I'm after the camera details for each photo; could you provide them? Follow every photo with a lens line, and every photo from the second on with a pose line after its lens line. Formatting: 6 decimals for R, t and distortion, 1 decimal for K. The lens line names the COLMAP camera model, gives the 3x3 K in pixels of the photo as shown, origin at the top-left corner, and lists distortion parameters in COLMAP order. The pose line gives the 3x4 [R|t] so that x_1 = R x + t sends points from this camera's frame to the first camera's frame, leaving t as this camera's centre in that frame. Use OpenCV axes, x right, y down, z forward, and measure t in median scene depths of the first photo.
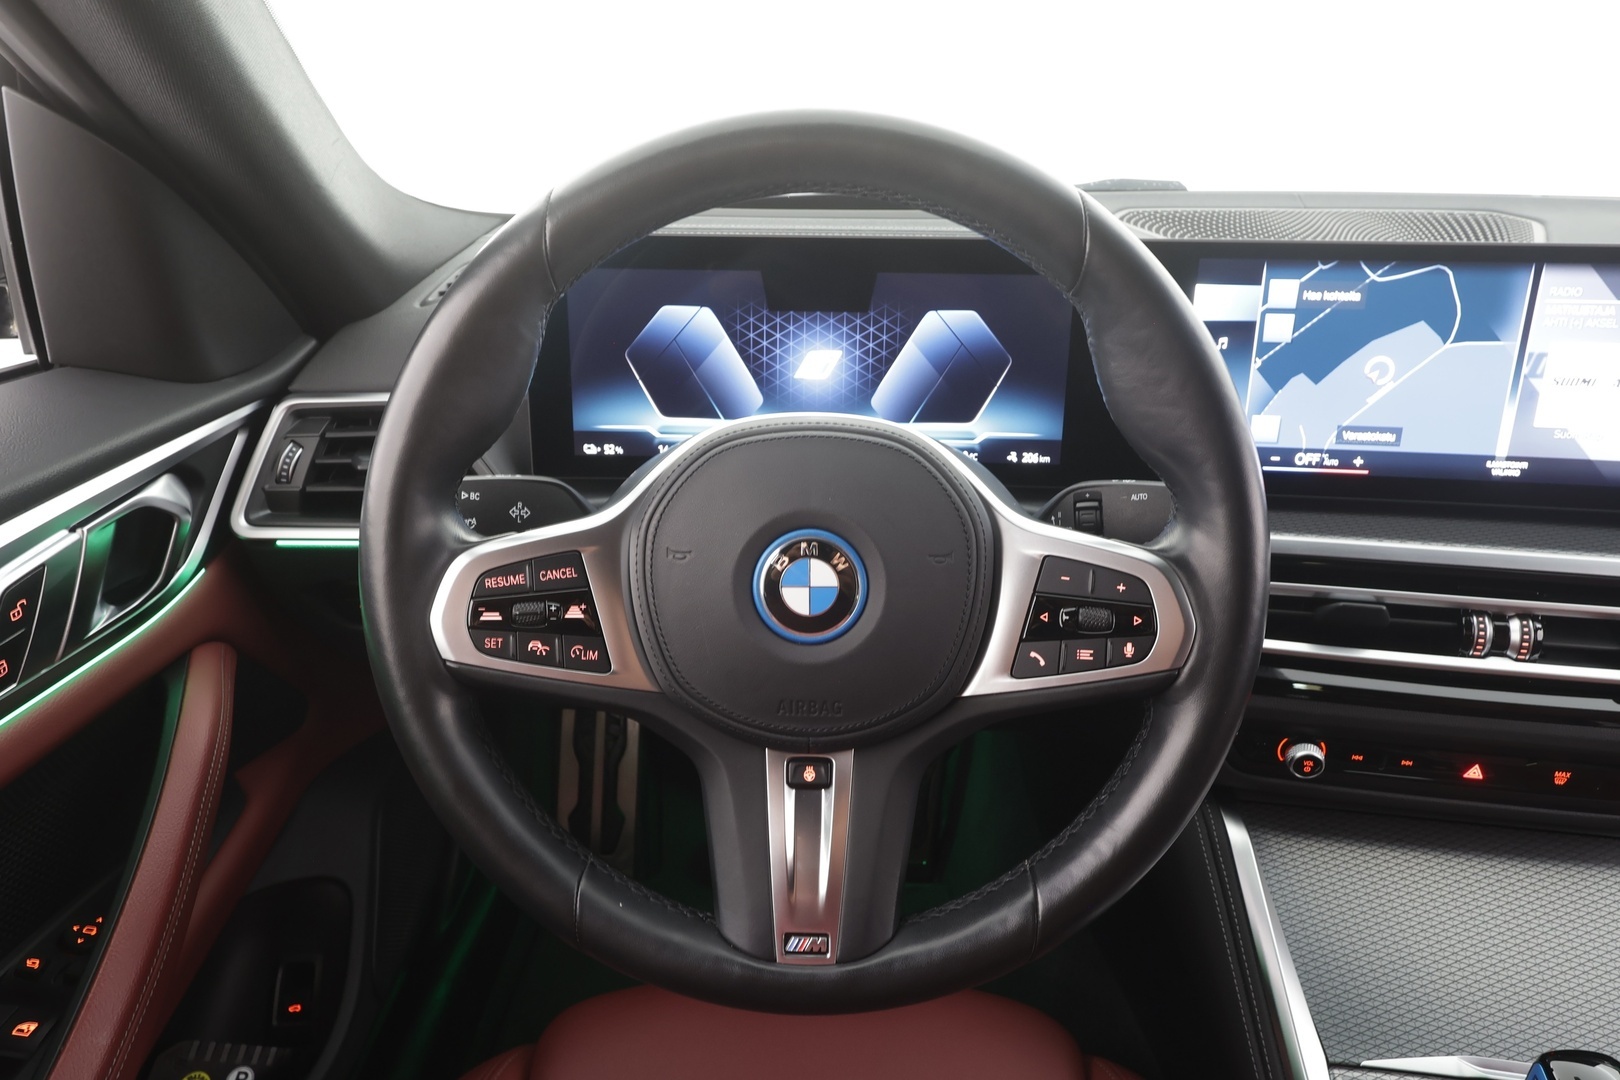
lens RADIAL K [[987.6, 0, 810.0], [0, 987.6, 540.0], [0, 0, 1]] dist [0.002620, 0.000362]
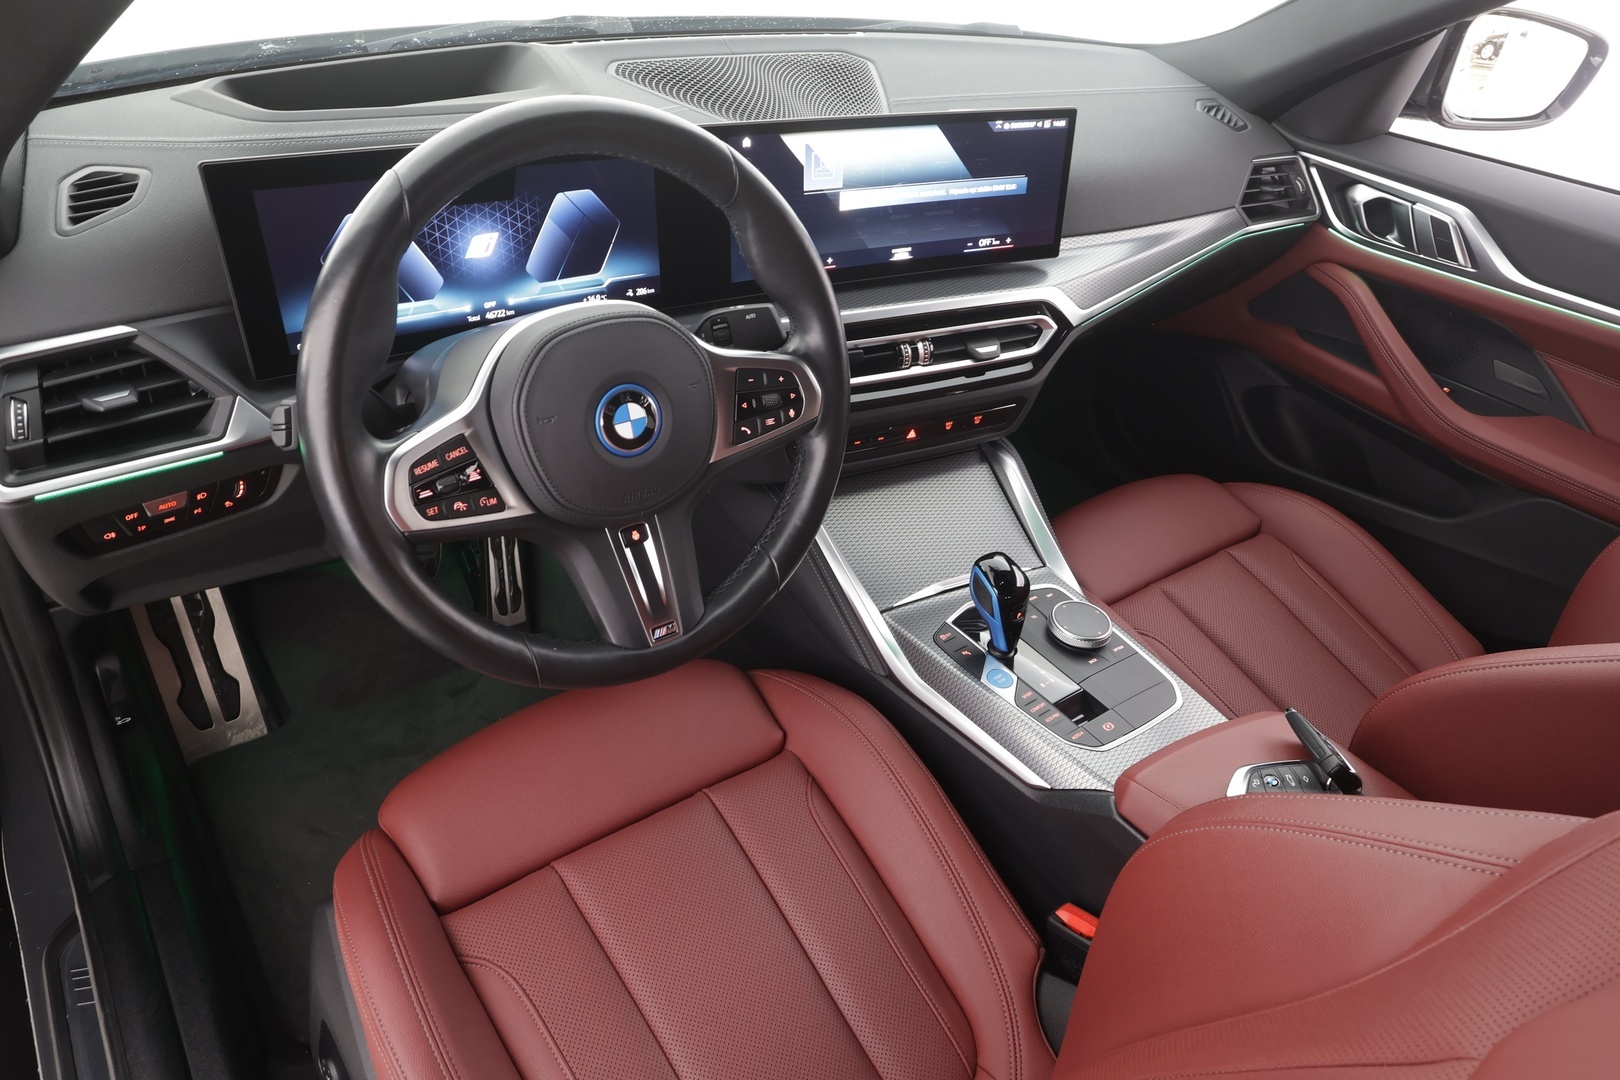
lens RADIAL K [[1058.4, 0, 810.0], [0, 1058.4, 540.0], [0, 0, 1]] dist [0.007943, 0.000724]
pose [[0.786792, -0.296109, 0.541551, -0.552663], [0.158188, 0.944841, 0.286797, -0.157564], [-0.596602, -0.139982, 0.790234, -0.405022]]
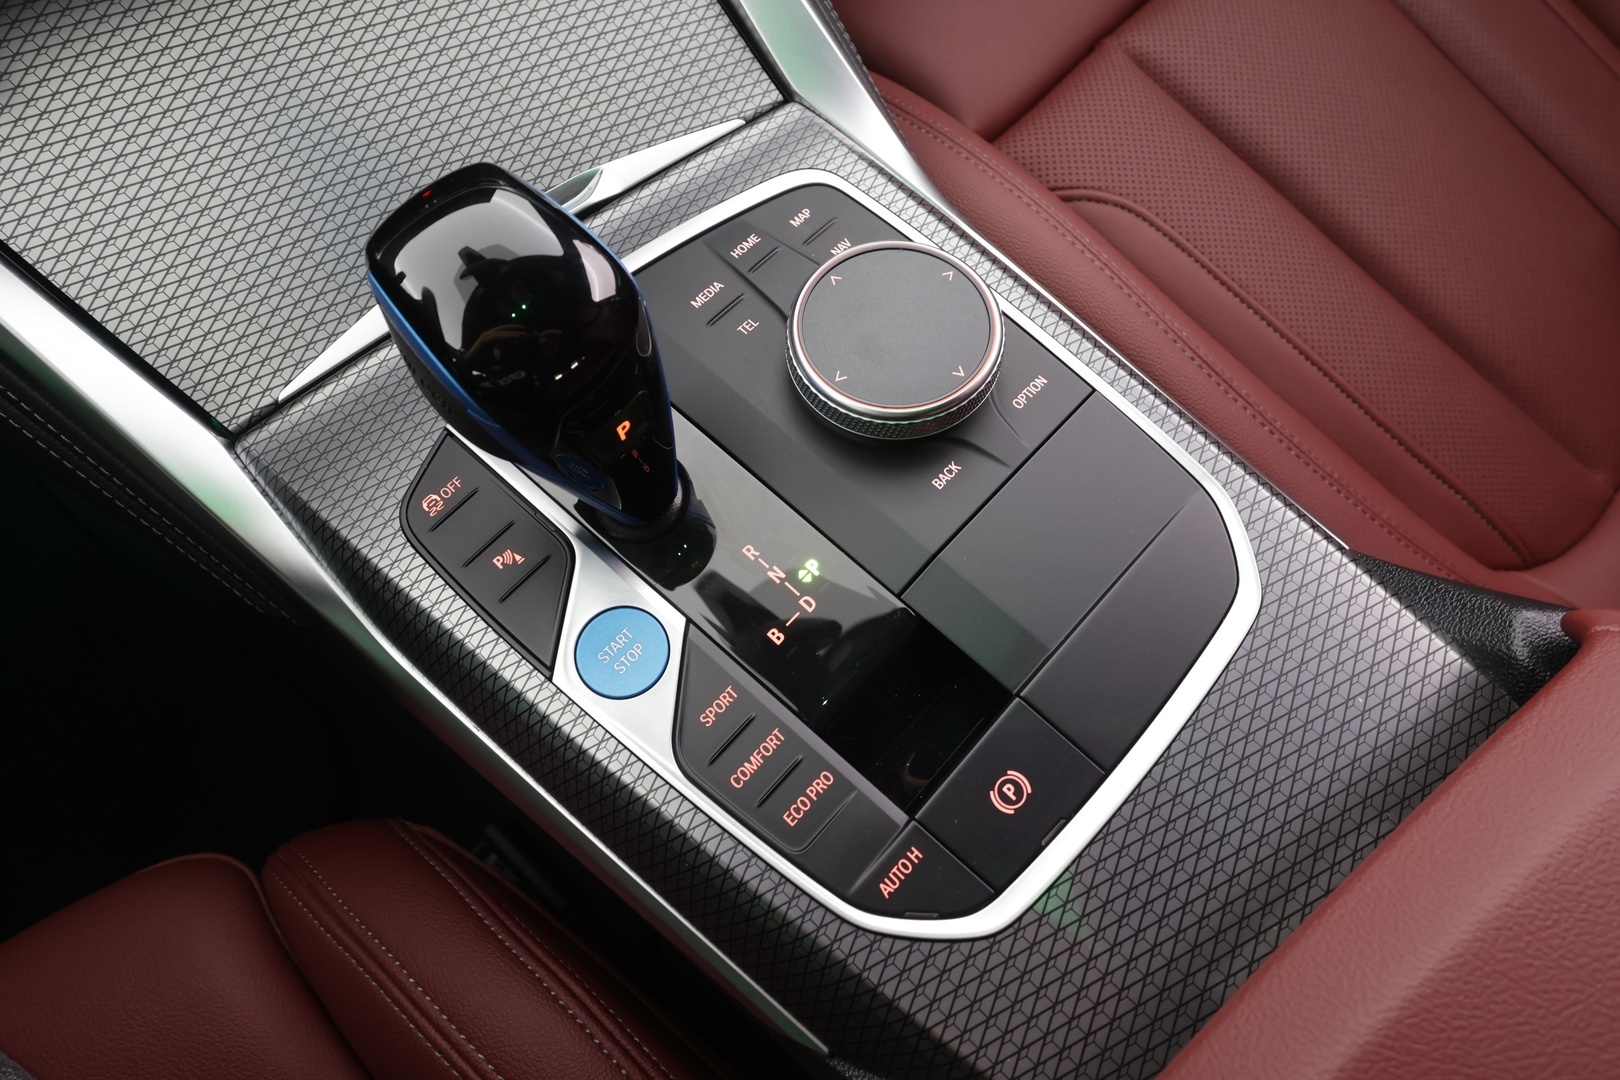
lens RADIAL K [[927.7, 0, 810.0], [0, 927.7, 540.0], [0, 0, 1]] dist [-0.000839, -0.000109]
pose [[0.663512, -0.695182, 0.276539, 0.539474], [0.317177, 0.596133, 0.737580, 0.285200], [-0.677606, -0.401682, 0.616037, 0.447779]]
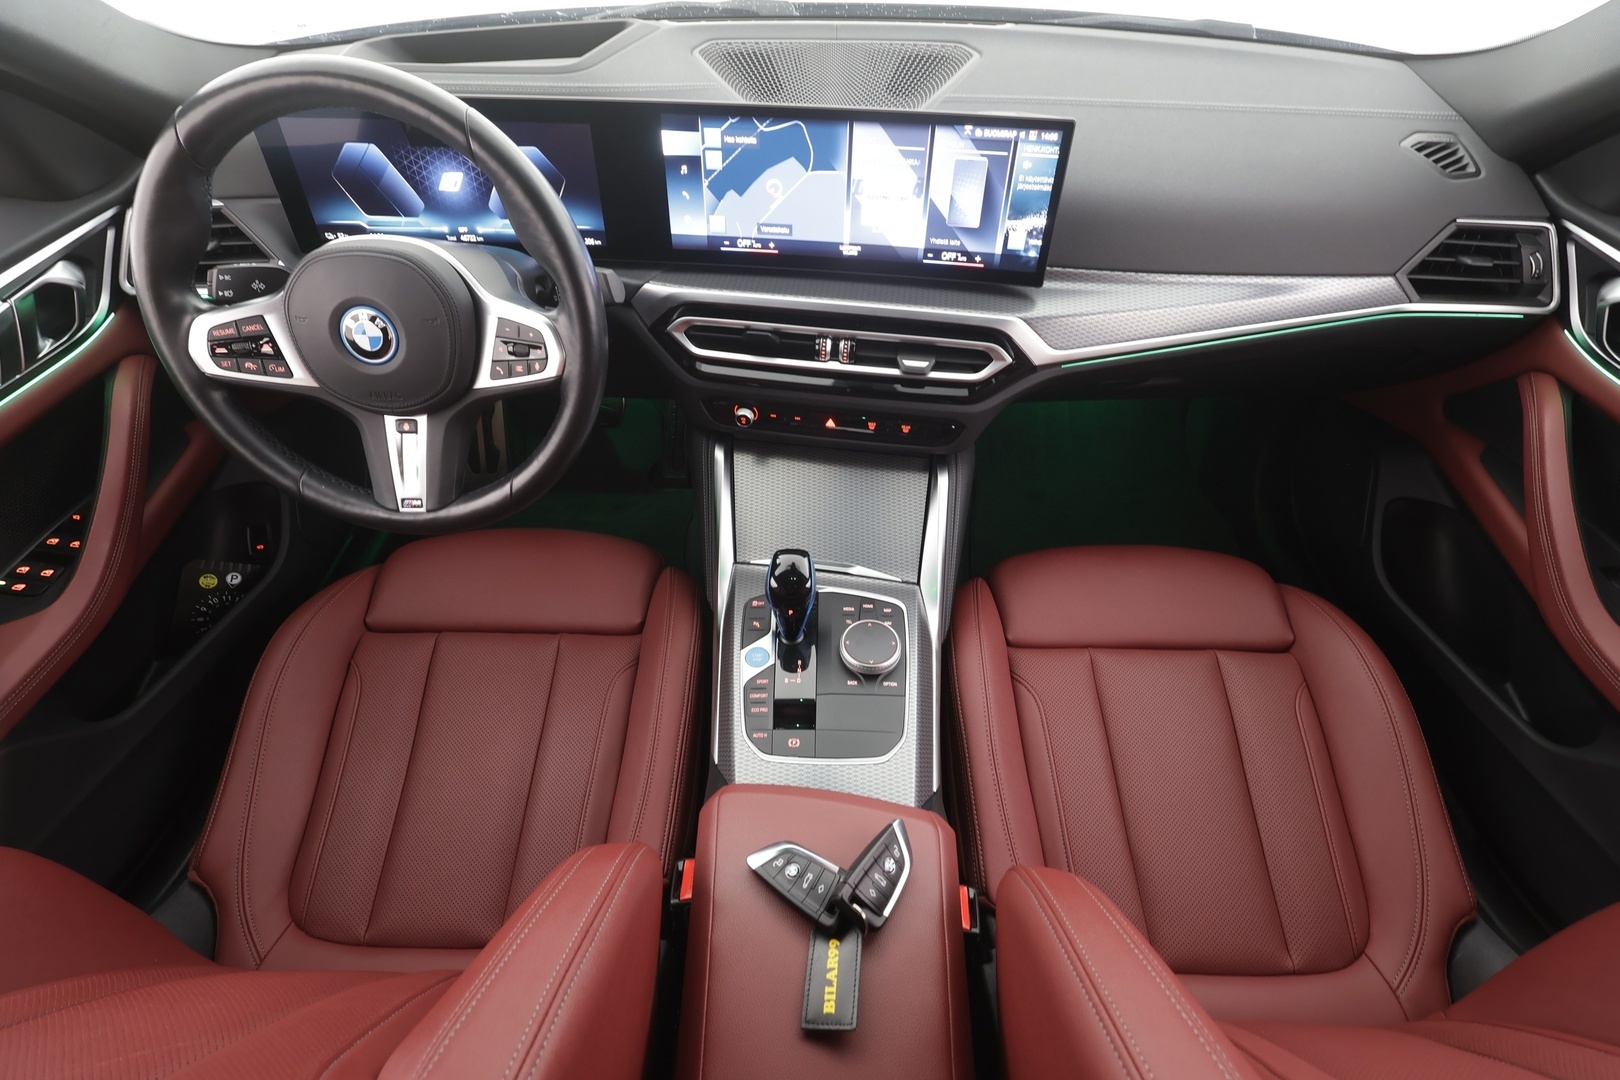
lens RADIAL K [[759.0, 0, 810.0], [0, 759.0, 540.0], [0, 0, 1]] dist [0.003597, 0.000922]
pose [[0.999982, -0.005488, 0.002601, 0.657150], [0.004103, 0.926201, 0.377009, -0.108979], [-0.004478, -0.376991, 0.926206, -0.442404]]
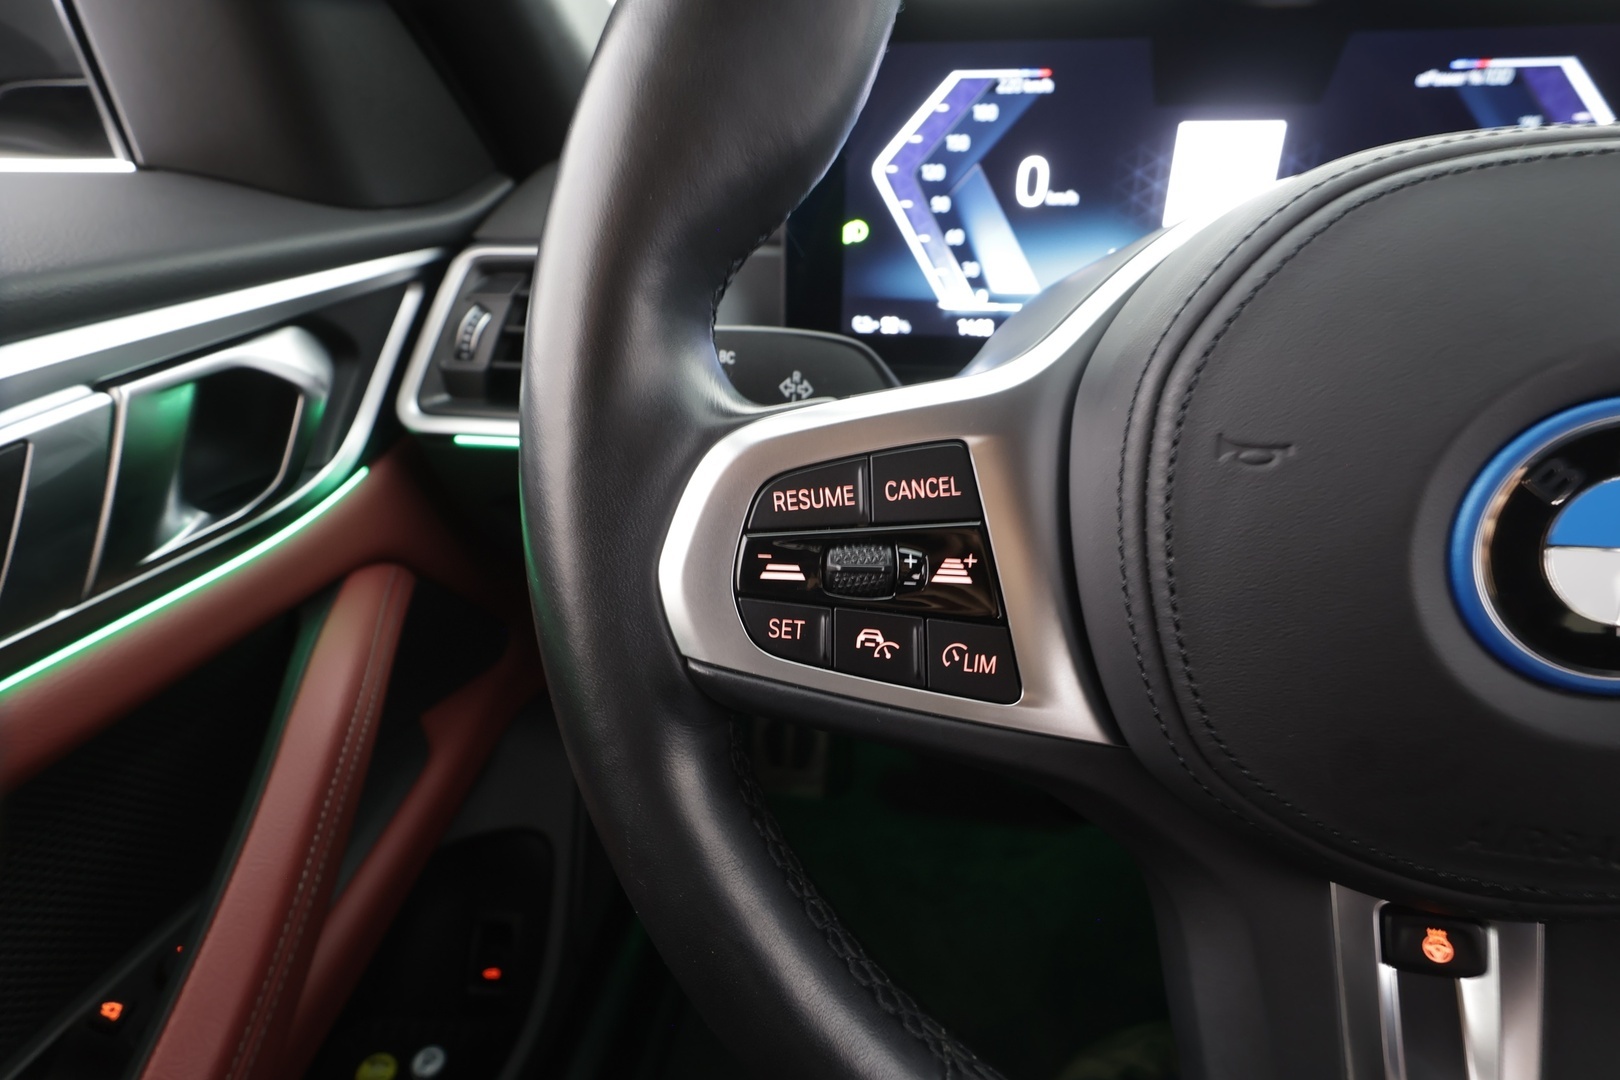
lens RADIAL K [[762.6, 0, 810.0], [0, 762.6, 540.0], [0, 0, 1]] dist [-0.002003, -0.000562]
pose [[0.988520, 0.049378, -0.142792, -0.195955], [-0.038205, 0.996065, 0.079963, 0.024524], [0.146179, -0.073590, 0.986517, 0.487979]]
